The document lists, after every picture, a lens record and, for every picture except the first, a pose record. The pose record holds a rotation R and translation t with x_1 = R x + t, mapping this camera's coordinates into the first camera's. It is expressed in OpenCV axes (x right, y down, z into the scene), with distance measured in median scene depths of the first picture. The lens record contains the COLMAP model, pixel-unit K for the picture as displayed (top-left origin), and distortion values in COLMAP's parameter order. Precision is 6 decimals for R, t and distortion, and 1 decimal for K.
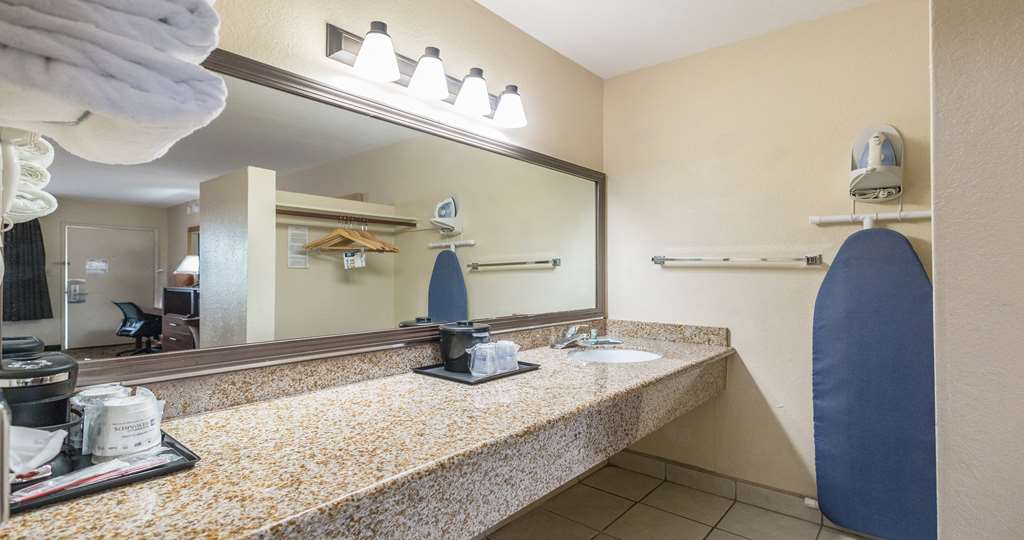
lens RADIAL K [[483.9, 0, 513.3], [0, 483.9, 275.5], [0, 0, 1]] dist [0.012752, -0.004284]
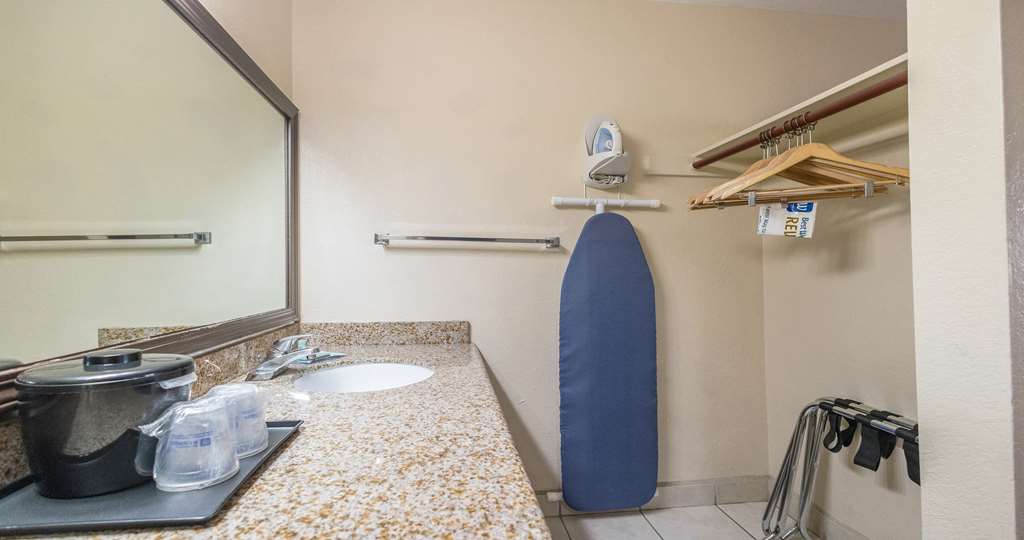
lens RADIAL K [[483.9, 0, 513.0], [0, 483.9, 271.3], [0, 0, 1]] dist [0.012752, -0.004284]
pose [[0.672738, -0.003049, 0.739874, -0.150848], [0.004963, 0.999988, -0.000392, 0.025212], [-0.739864, 0.003936, 0.672745, 0.427210]]
